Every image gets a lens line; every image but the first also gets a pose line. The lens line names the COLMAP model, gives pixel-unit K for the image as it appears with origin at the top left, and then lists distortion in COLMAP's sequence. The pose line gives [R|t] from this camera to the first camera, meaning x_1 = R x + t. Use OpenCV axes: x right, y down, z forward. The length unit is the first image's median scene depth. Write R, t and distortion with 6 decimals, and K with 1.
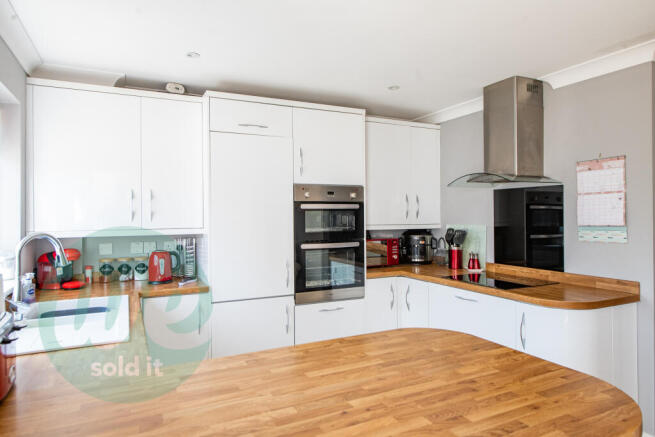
lens RADIAL K [[420.2, 0, 327.5], [0, 420.2, 218.5], [0, 0, 1]] dist [-0.002088, -0.000018]
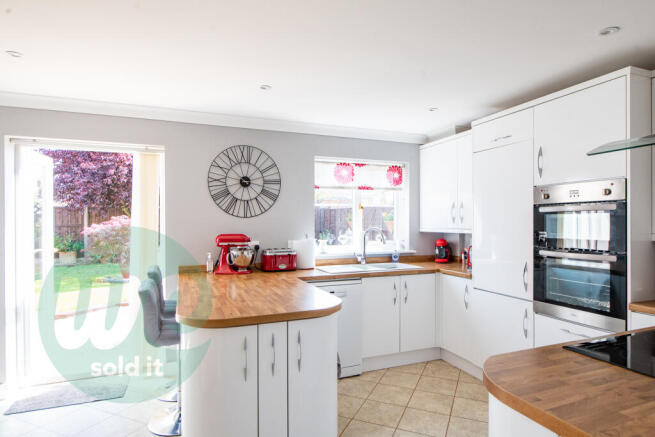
lens RADIAL K [[360.4, 0, 327.5], [0, 360.4, 218.5], [0, 0, 1]] dist [-0.015007, 0.000424]
pose [[-0.078424, 0.001782, -0.996918, 0.776992], [-0.001039, 0.999998, 0.001869, -0.010185], [0.996920, 0.001182, -0.078422, 0.592915]]
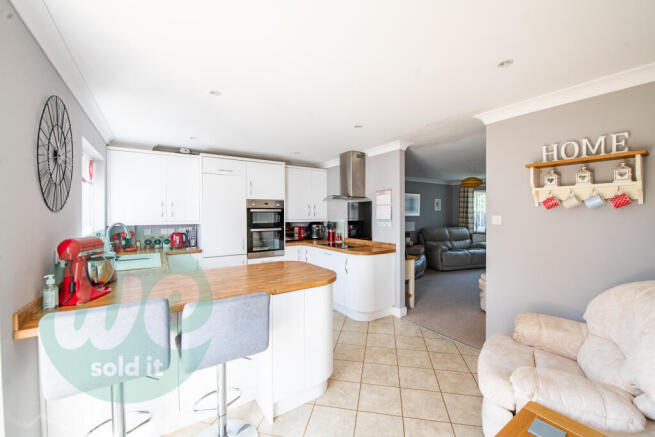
lens RADIAL K [[262.0, 0, 329.6], [0, 262.0, 216.5], [0, 0, 1]] dist [-0.026865, -0.000056]
pose [[0.989955, 0.001378, 0.141373, 0.137054], [-0.001533, 0.999998, 0.000989, -0.000638], [-0.141372, -0.001196, 0.989956, -0.301995]]
